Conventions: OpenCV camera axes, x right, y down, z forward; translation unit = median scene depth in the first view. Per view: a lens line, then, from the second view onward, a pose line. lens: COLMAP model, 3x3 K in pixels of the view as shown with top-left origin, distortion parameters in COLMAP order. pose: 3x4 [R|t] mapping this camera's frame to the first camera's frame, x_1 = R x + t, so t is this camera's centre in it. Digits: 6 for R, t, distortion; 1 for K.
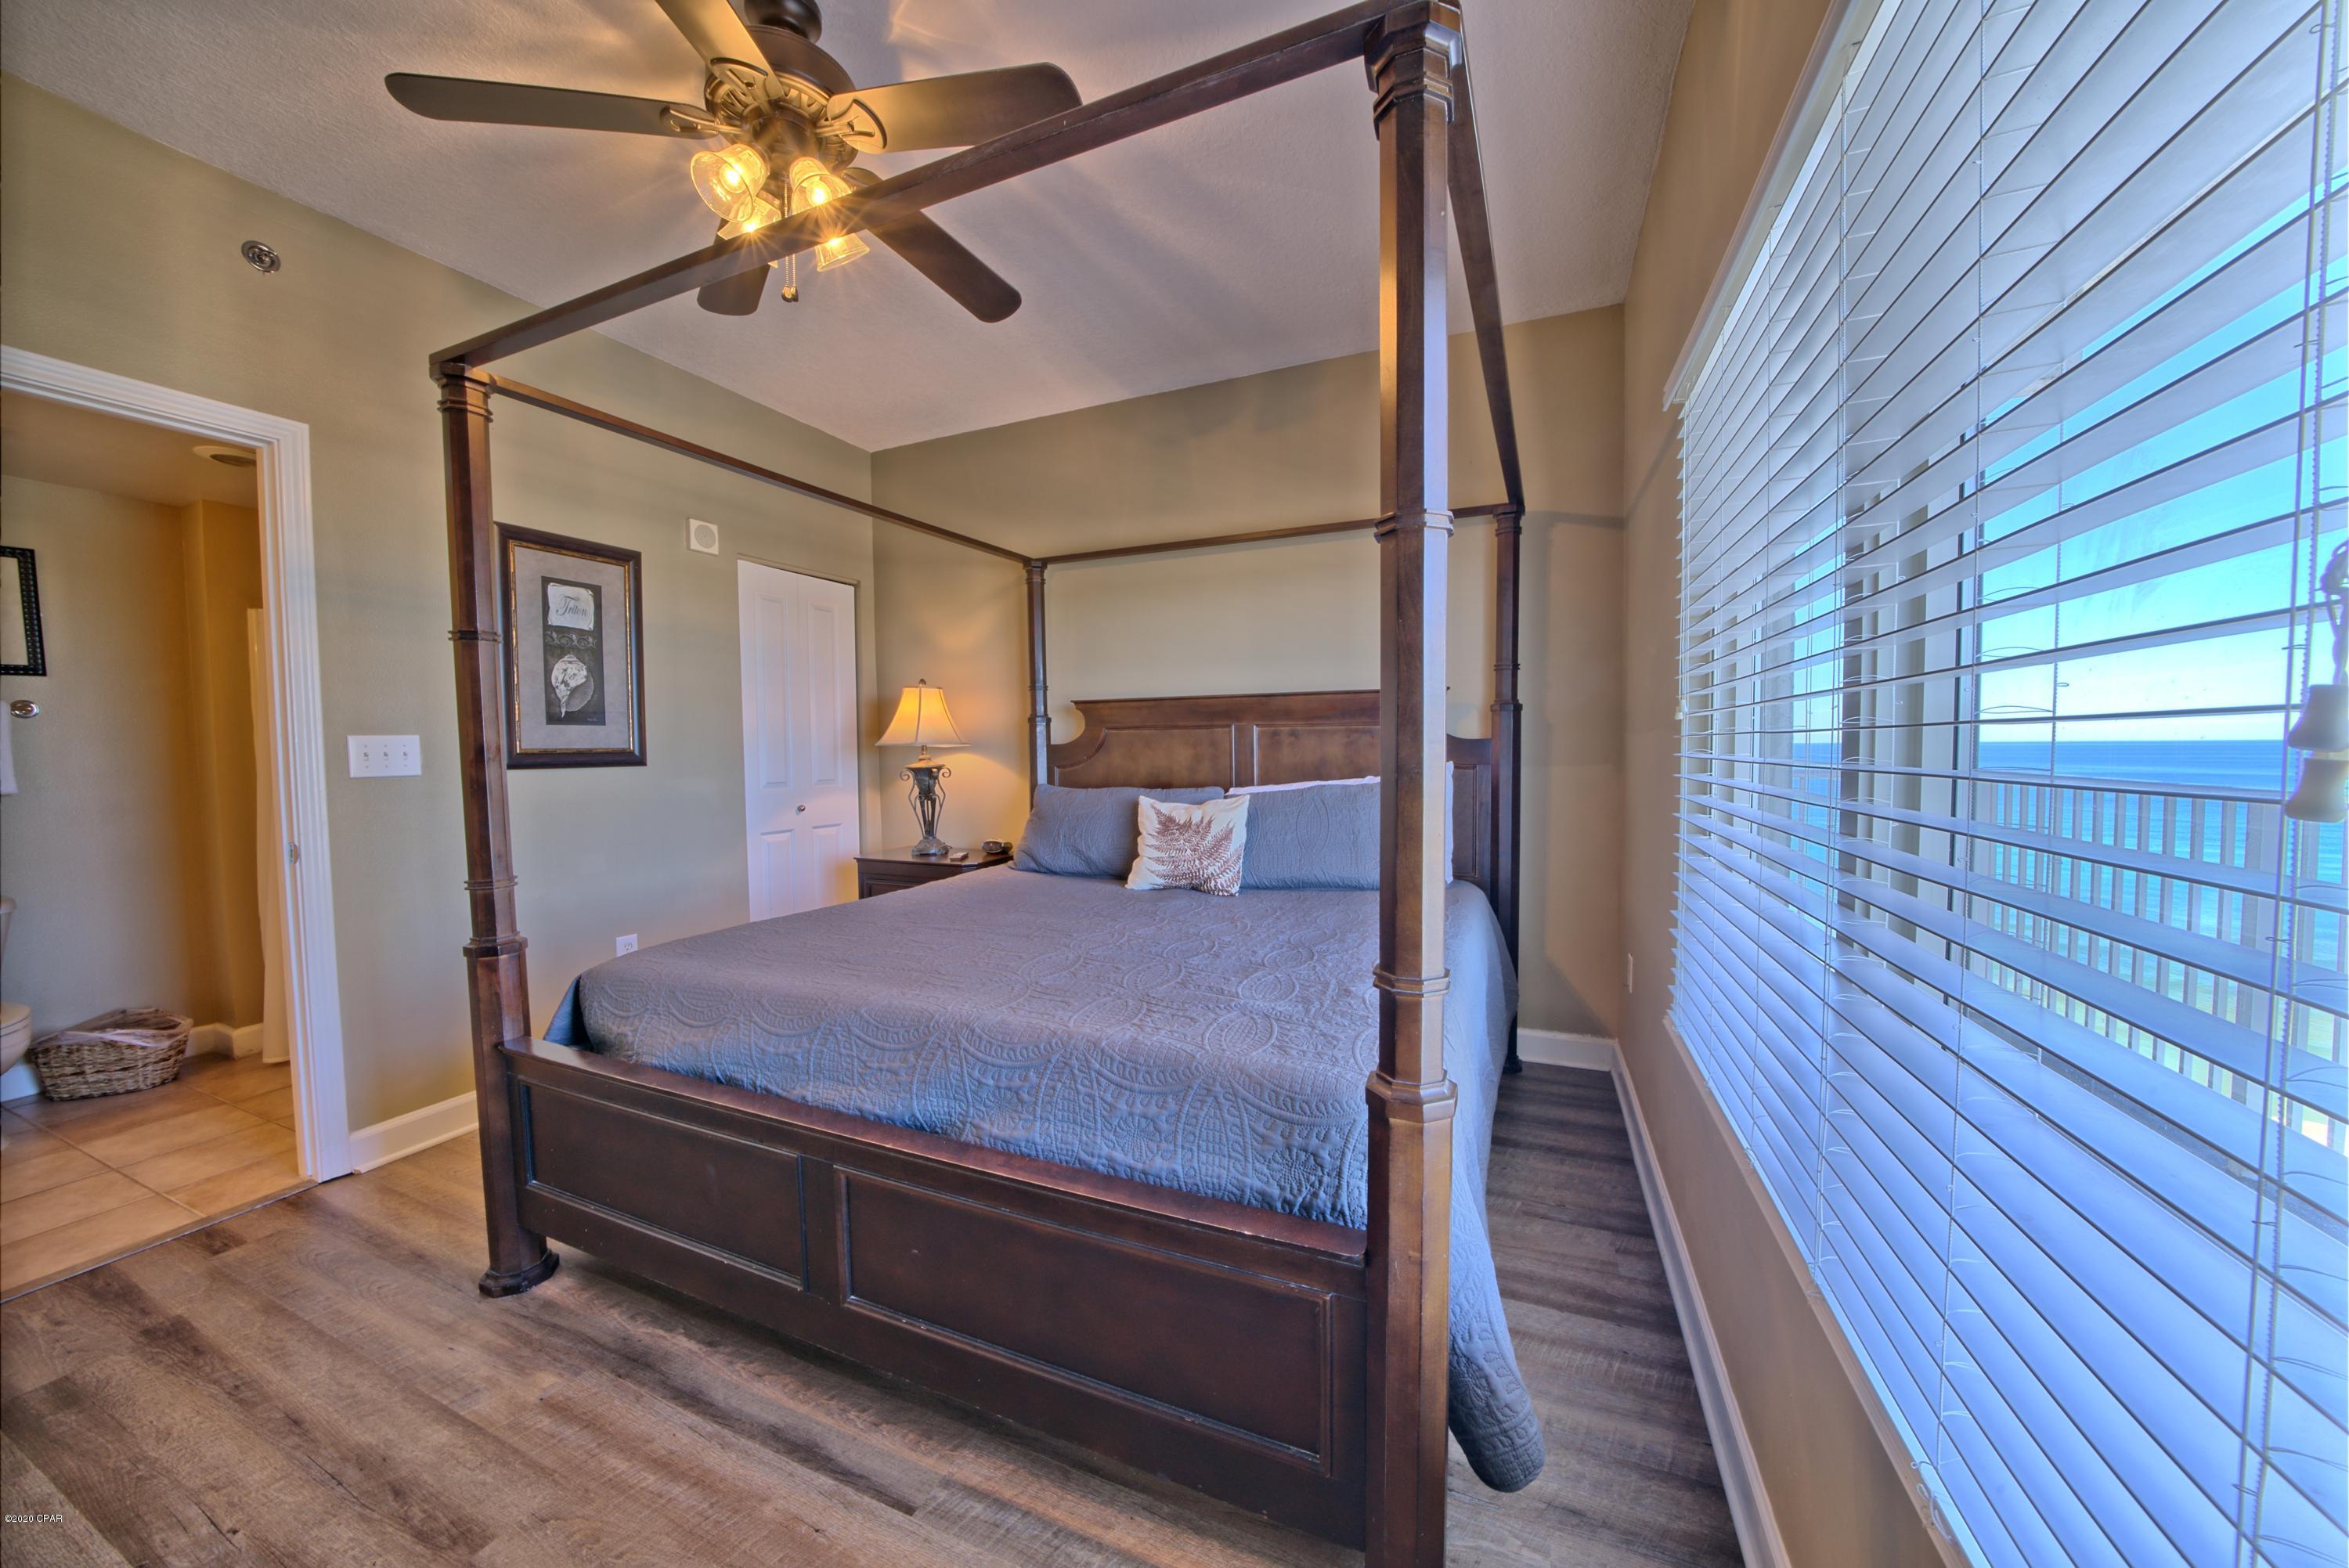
lens RADIAL K [[814.7, 0, 1166.6], [0, 814.7, 782.5], [0, 0, 1]] dist [-0.029112, 0.003883]
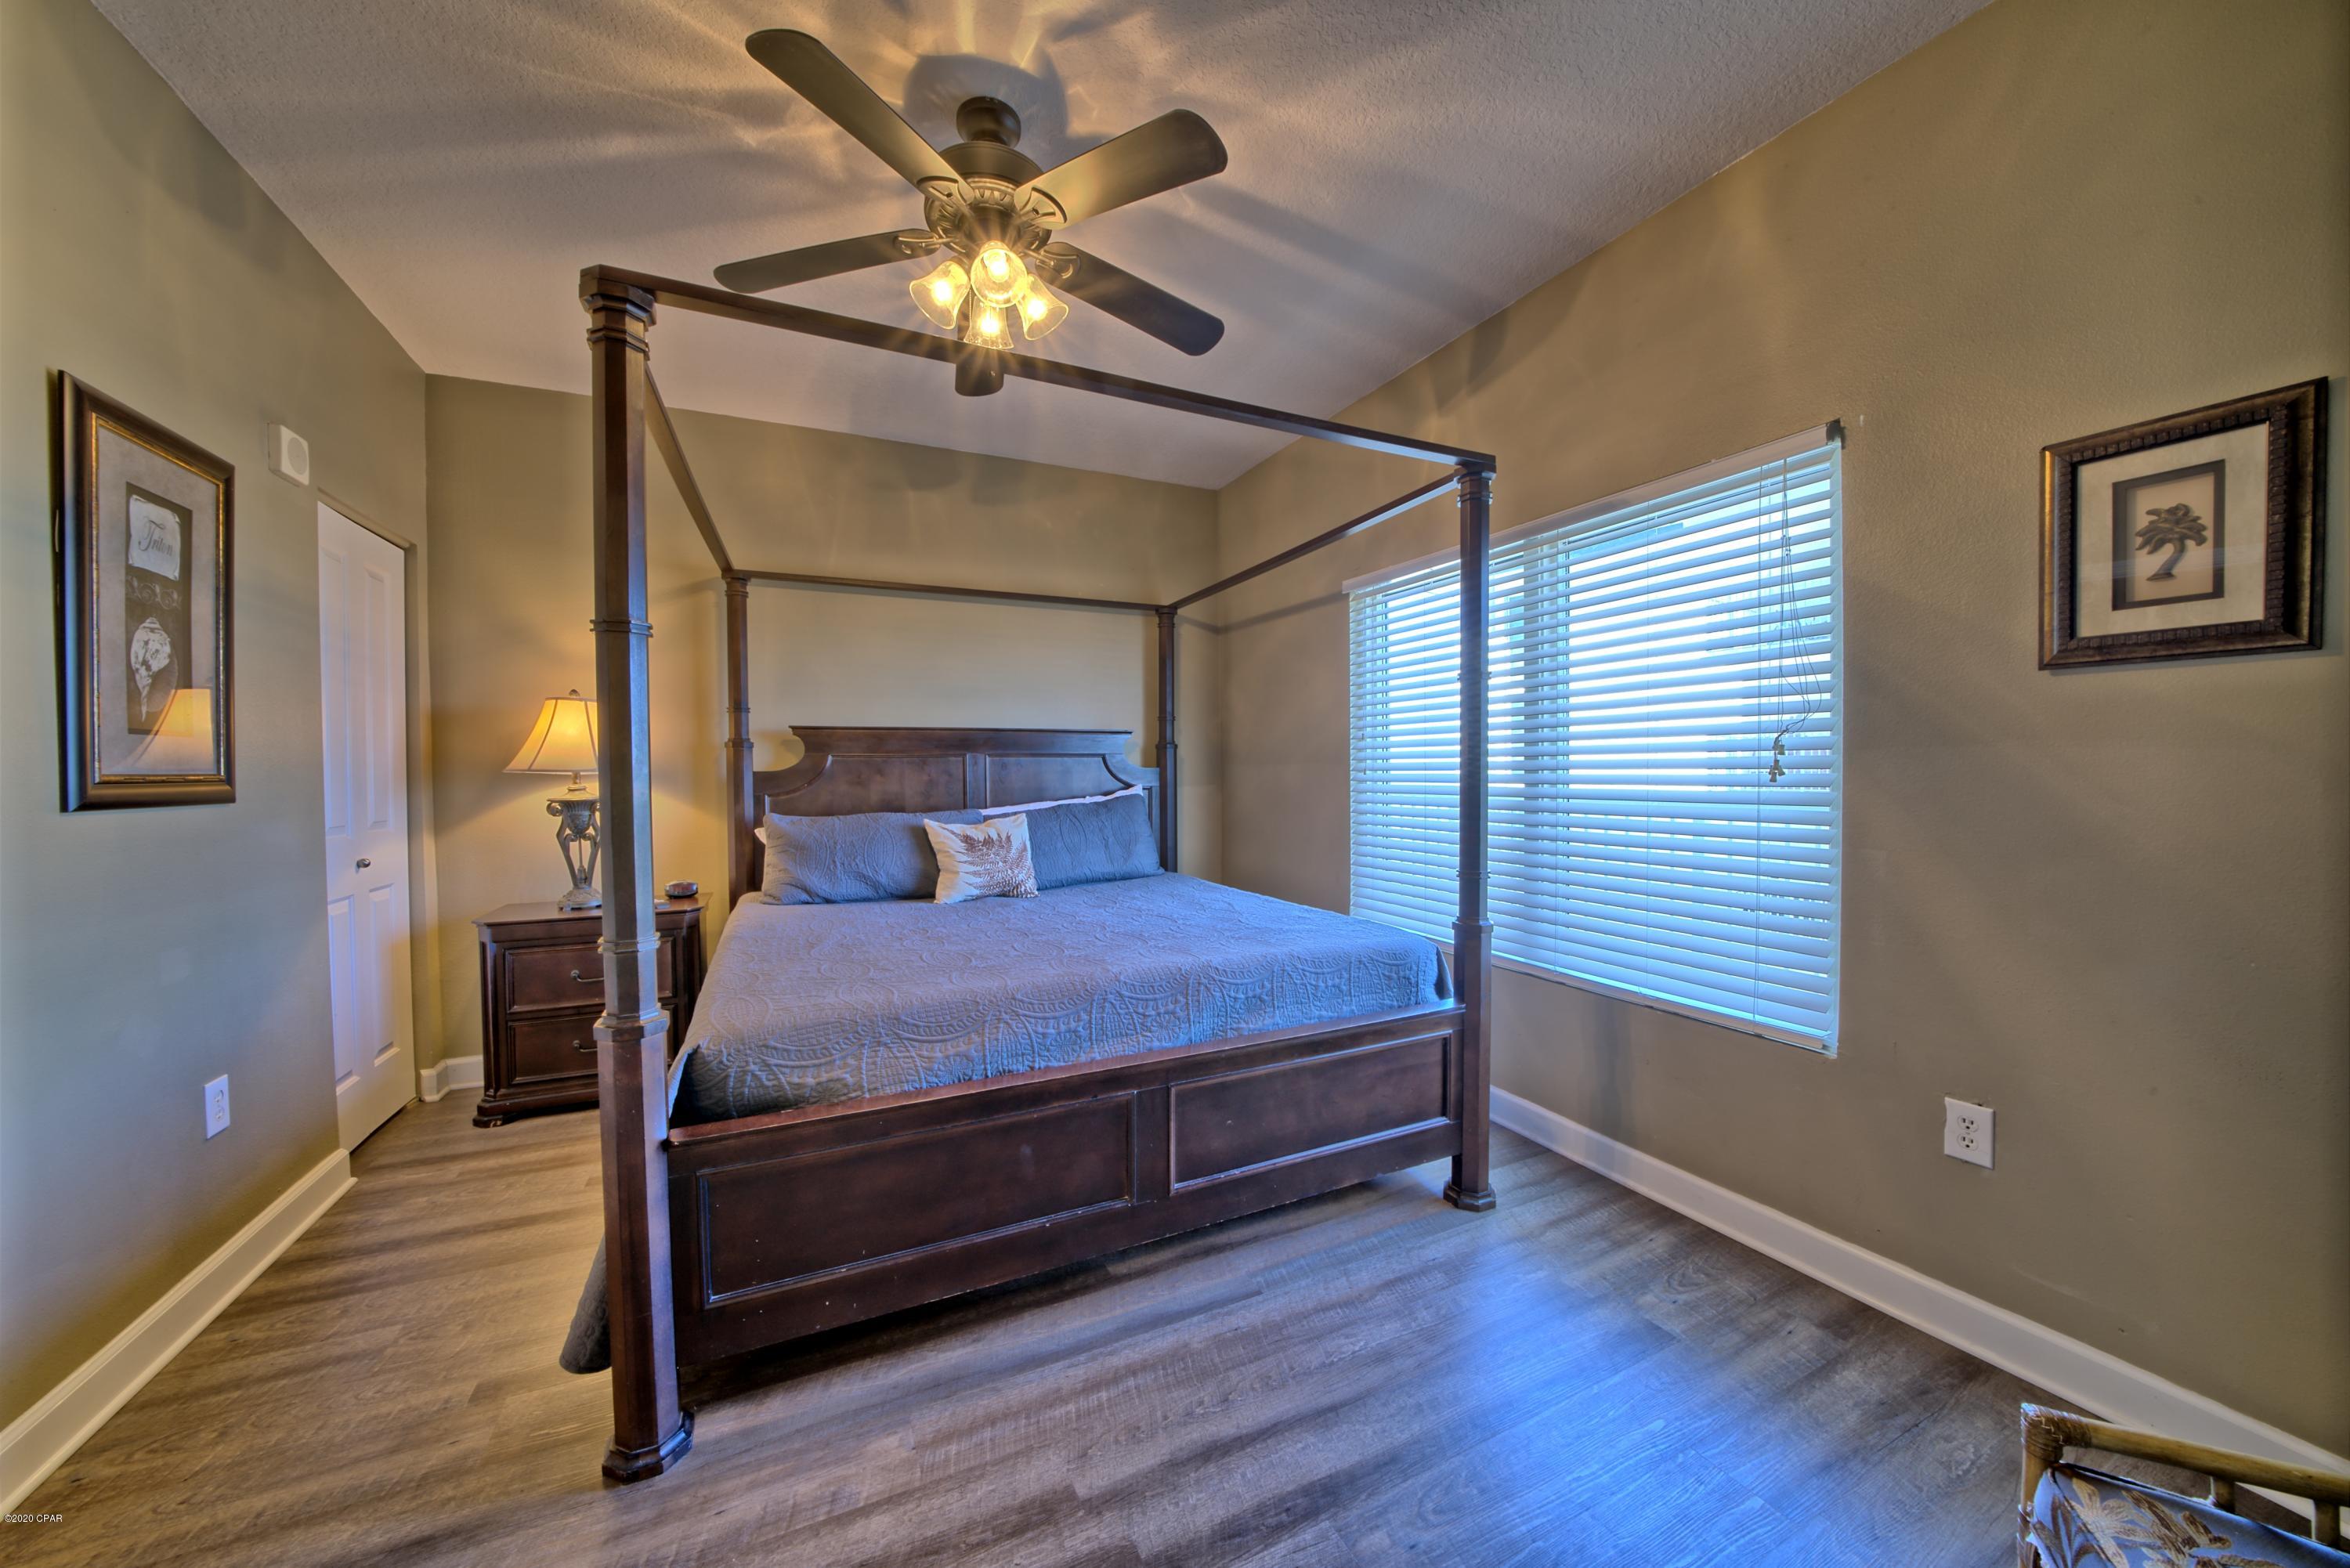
lens RADIAL K [[811.8, 0, 1167.8], [0, 811.8, 783.0], [0, 0, 1]] dist [-0.026792, 0.003396]
pose [[0.656295, -0.007296, 0.754469, -0.667825], [0.033549, 0.999246, -0.019520, 0.000404], [-0.753759, 0.038123, 0.656045, 0.051453]]
